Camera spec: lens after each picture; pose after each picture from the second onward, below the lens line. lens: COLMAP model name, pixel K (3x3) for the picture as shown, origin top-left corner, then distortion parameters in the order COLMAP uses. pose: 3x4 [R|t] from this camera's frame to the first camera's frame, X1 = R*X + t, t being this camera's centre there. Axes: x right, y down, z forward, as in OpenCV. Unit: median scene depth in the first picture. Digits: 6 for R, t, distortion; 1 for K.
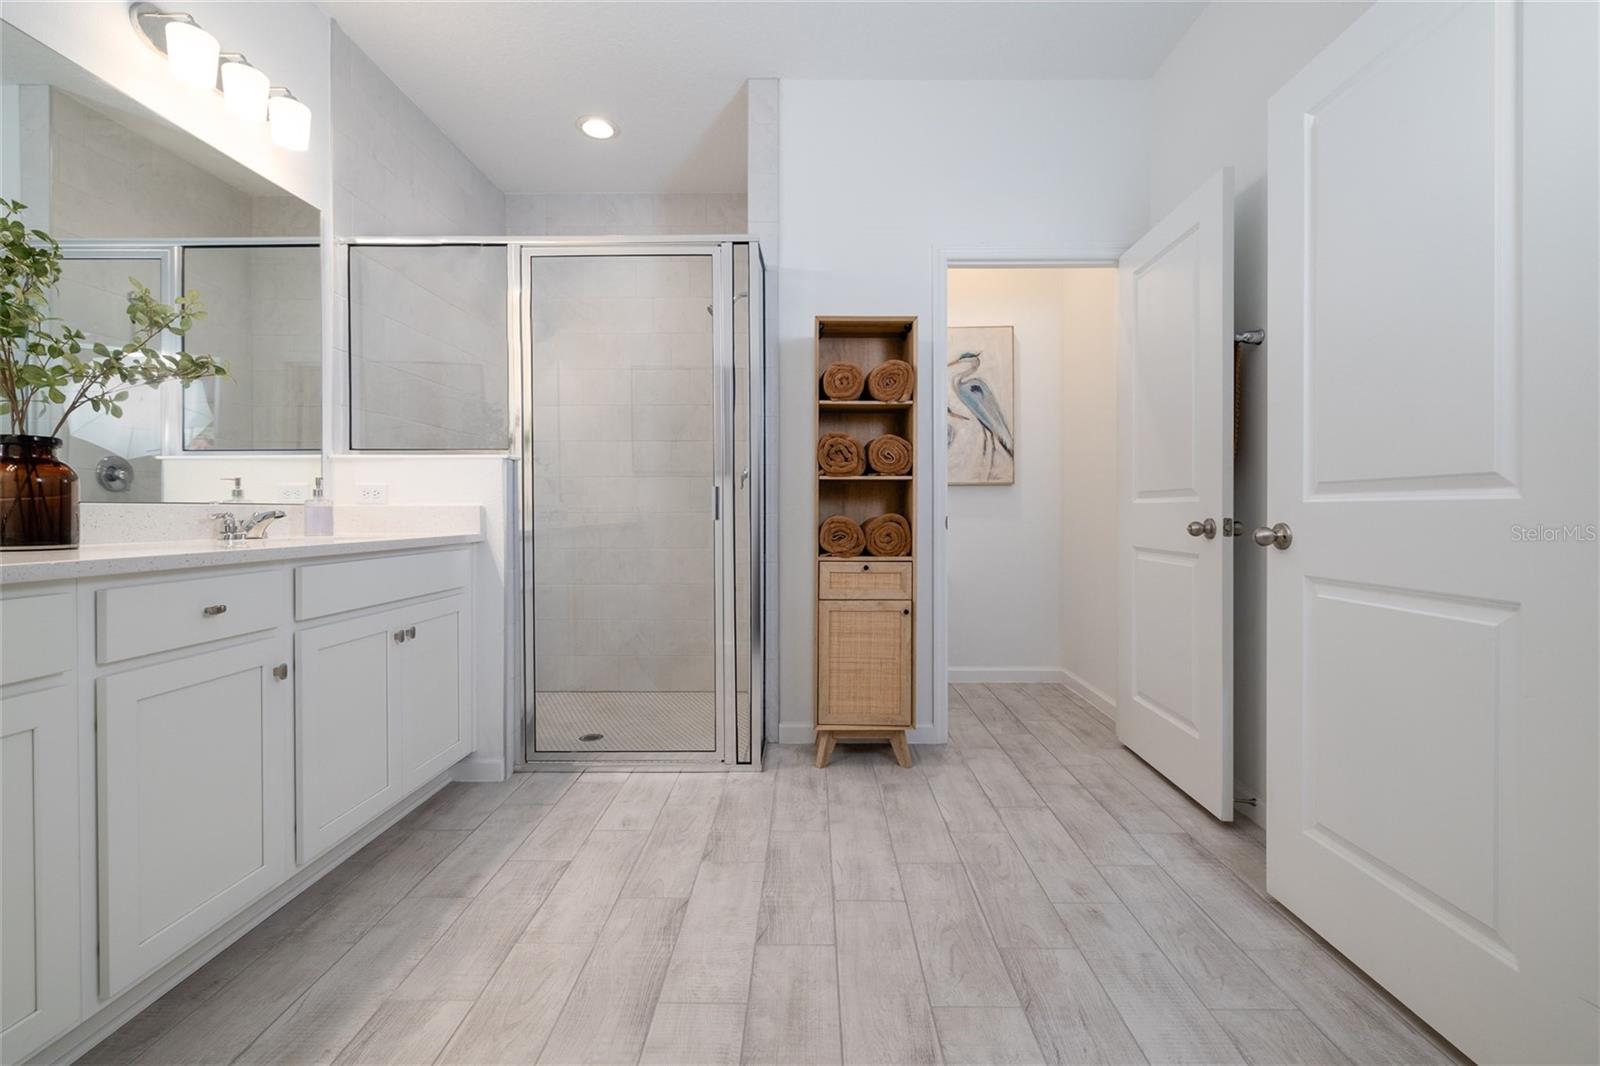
lens RADIAL K [[678.5, 0, 798.6], [0, 678.5, 517.8], [0, 0, 1]] dist [0.000314, -0.000307]
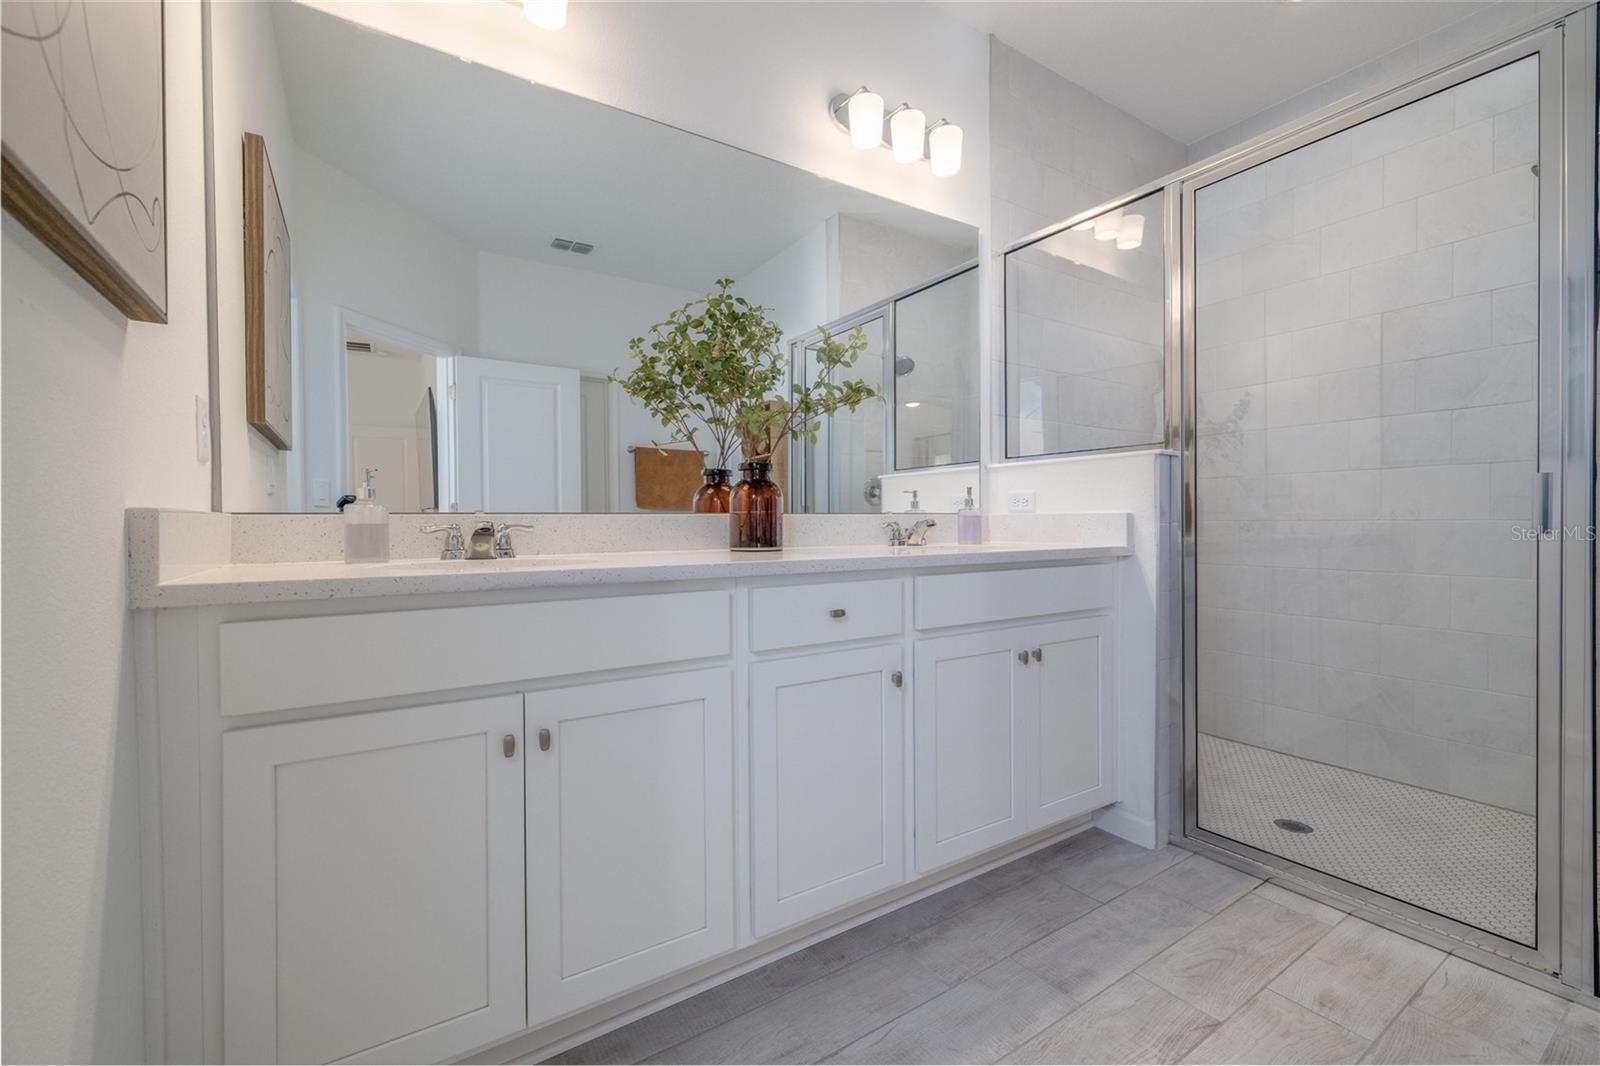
lens RADIAL K [[678.5, 0, 791.5], [0, 678.5, 531.6], [0, 0, 1]] dist [0.000314, -0.000307]
pose [[0.564578, 0.009735, -0.825322, -0.013979], [-0.002742, 0.999947, 0.009920, -0.001696], [0.825375, -0.003337, 0.564575, 0.218426]]
